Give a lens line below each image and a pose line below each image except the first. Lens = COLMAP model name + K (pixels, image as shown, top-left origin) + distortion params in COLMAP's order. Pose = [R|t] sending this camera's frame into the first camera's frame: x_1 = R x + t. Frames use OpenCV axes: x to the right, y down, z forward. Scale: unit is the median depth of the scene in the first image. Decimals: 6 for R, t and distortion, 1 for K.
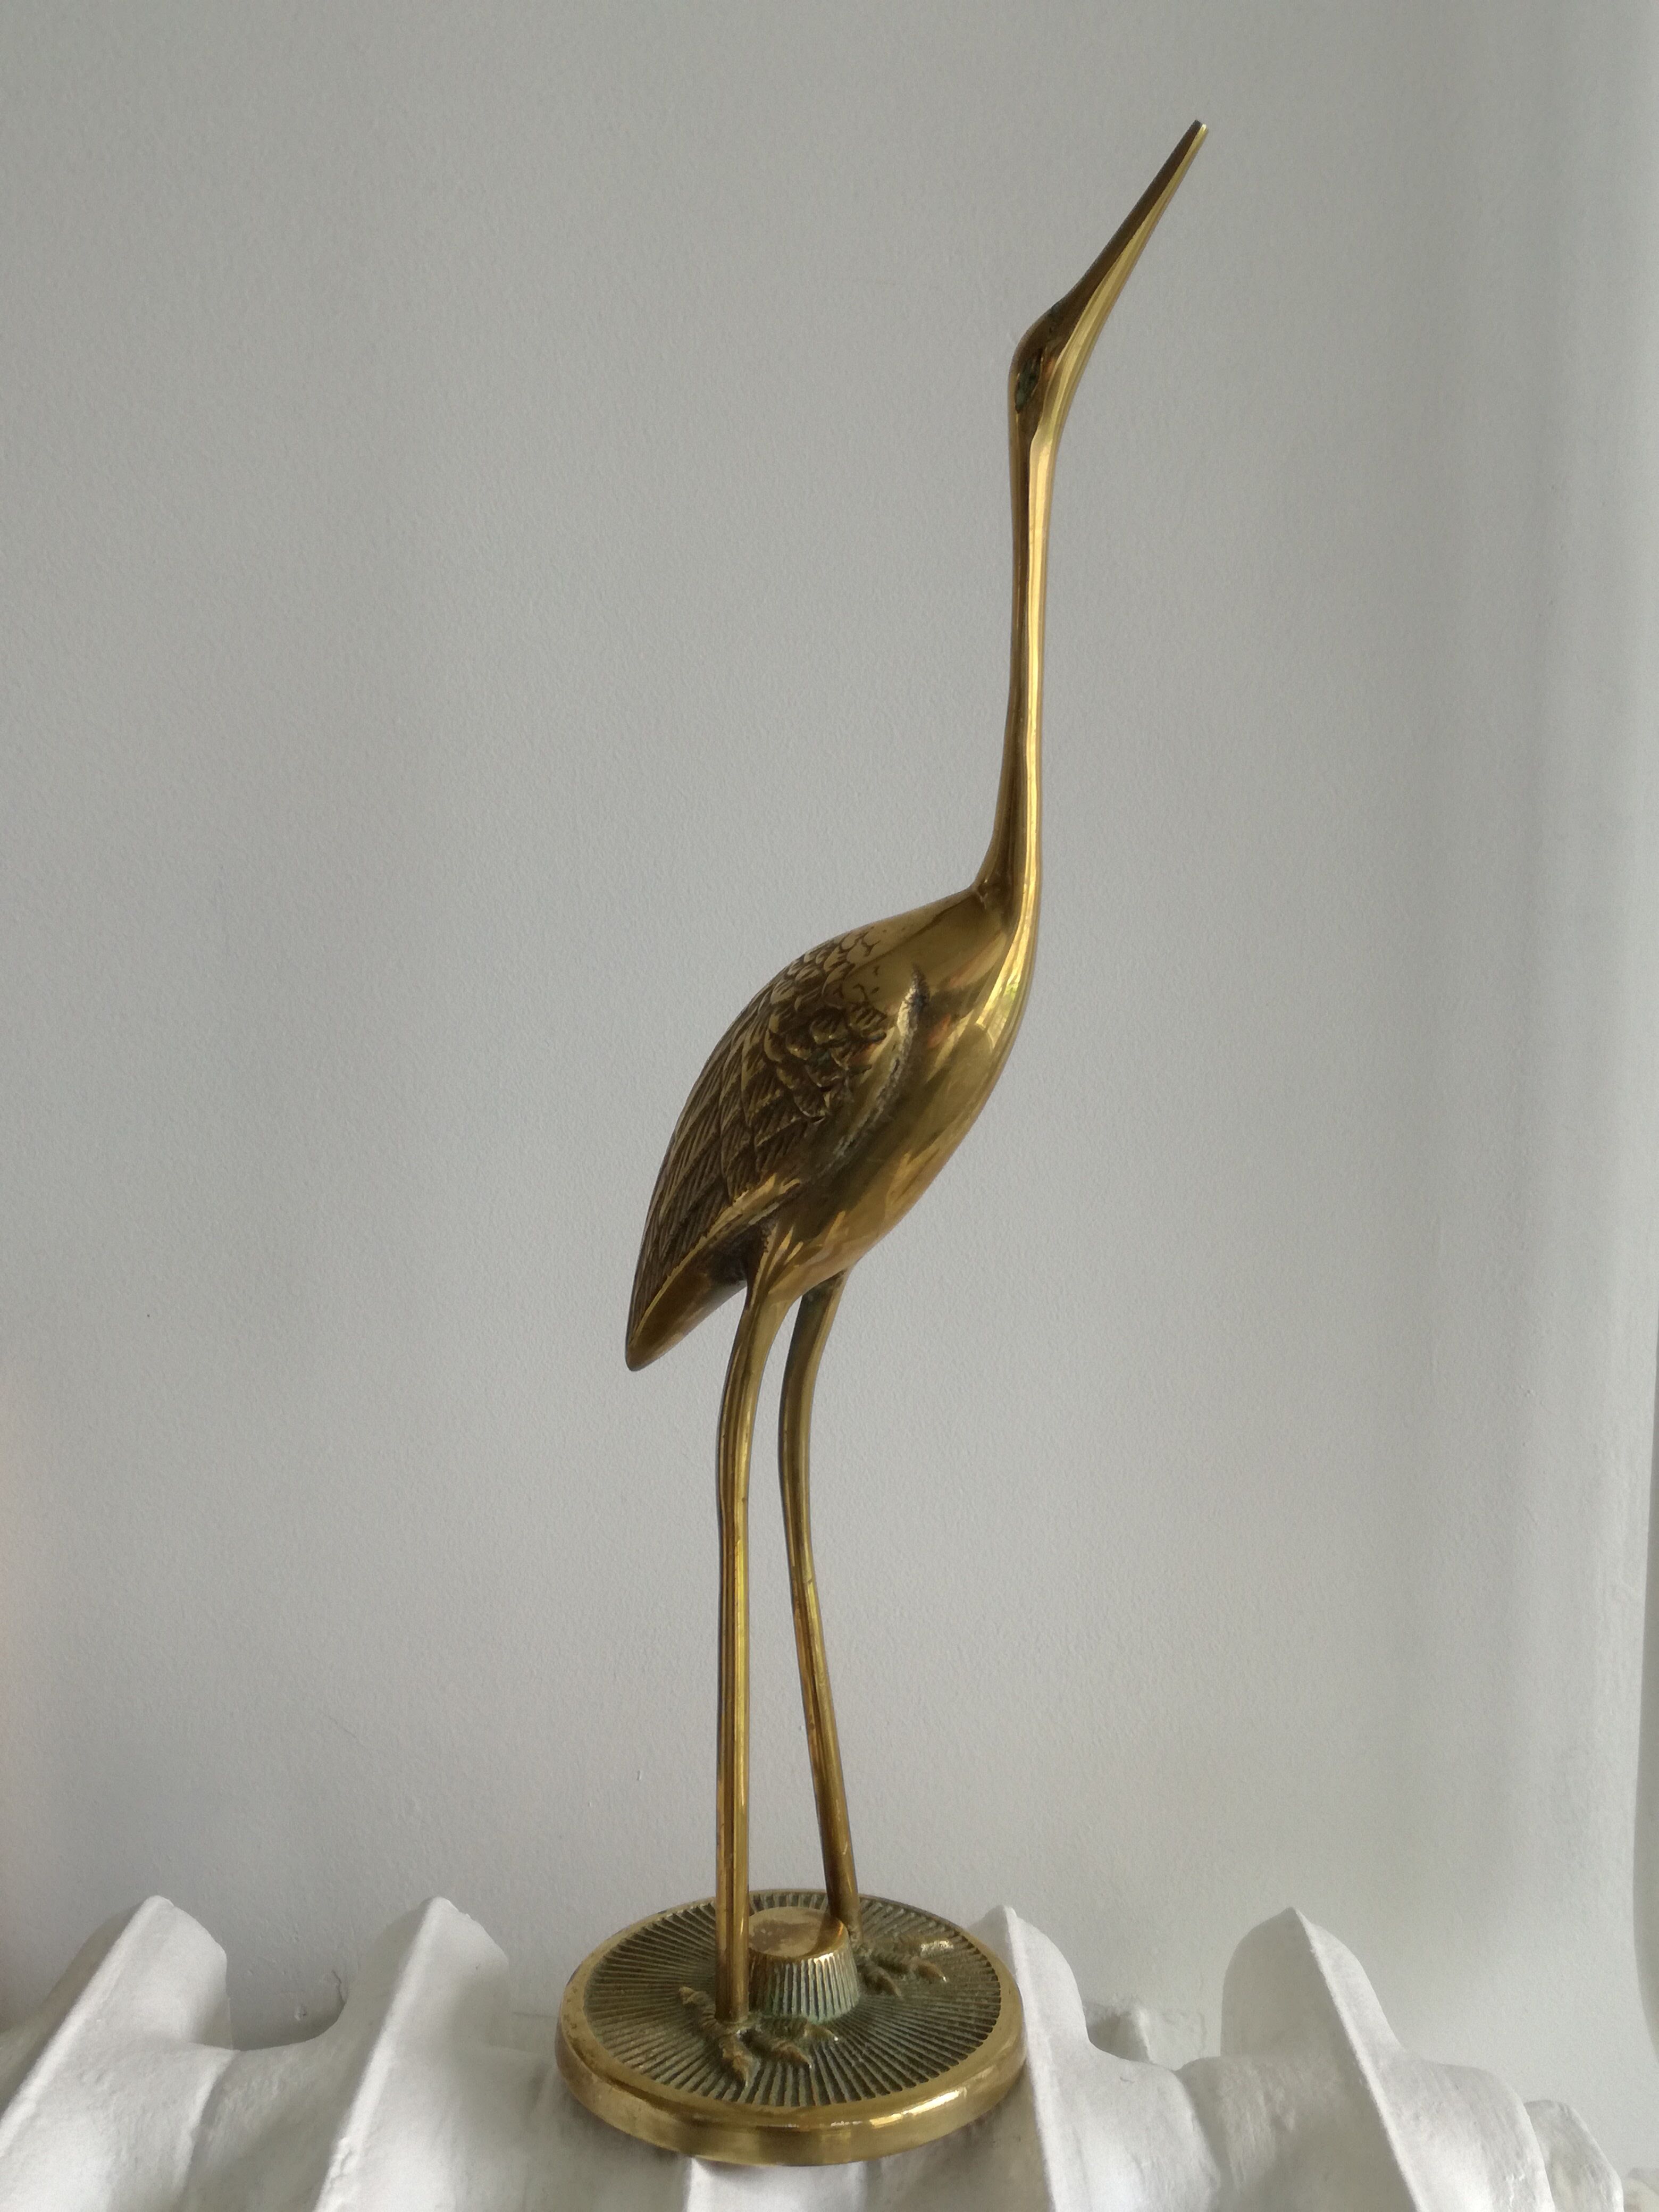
lens RADIAL K [[2322.2, 0, 852.2], [0, 2322.2, 1099.2], [0, 0, 1]] dist [0.153894, -0.386699]
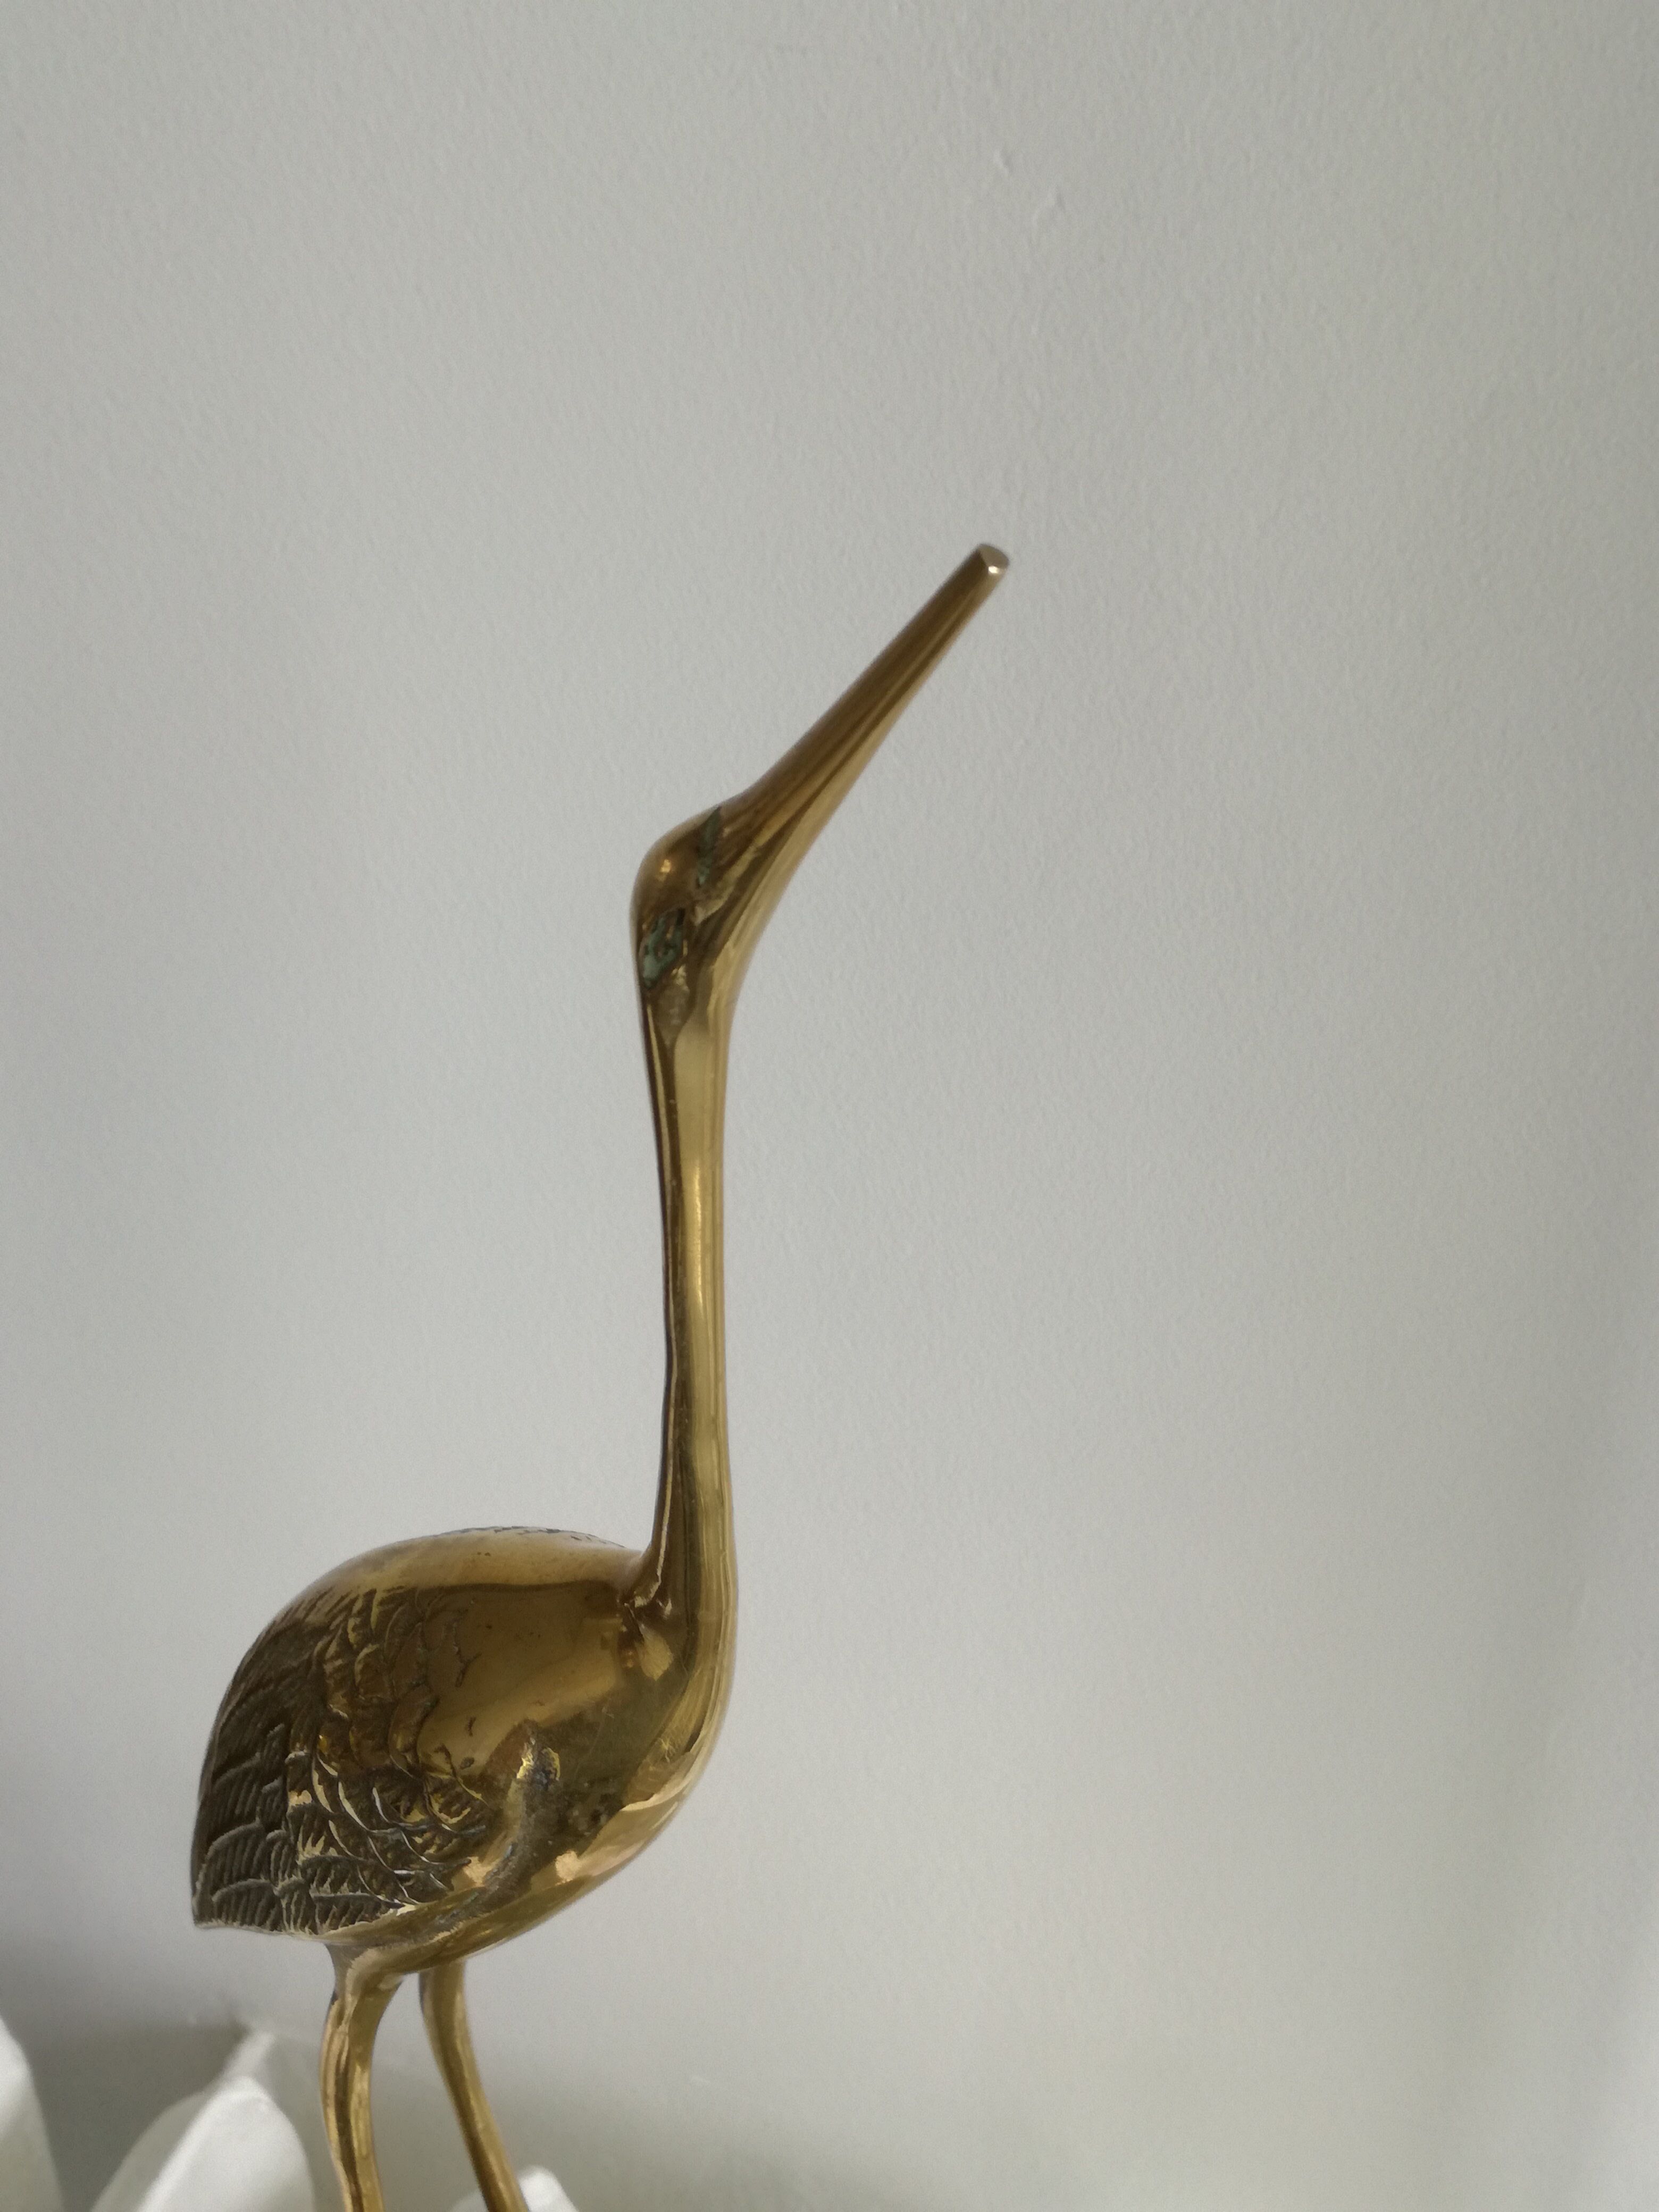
lens RADIAL K [[2376.4, 0, 829.5], [0, 2376.4, 1106.0], [0, 0, 1]] dist [0.168008, -0.448043]
pose [[0.954511, 0.145682, -0.260165, 0.208580], [-0.032846, 0.918582, 0.393862, -0.339236], [0.296361, -0.367400, 0.881582, 0.397440]]
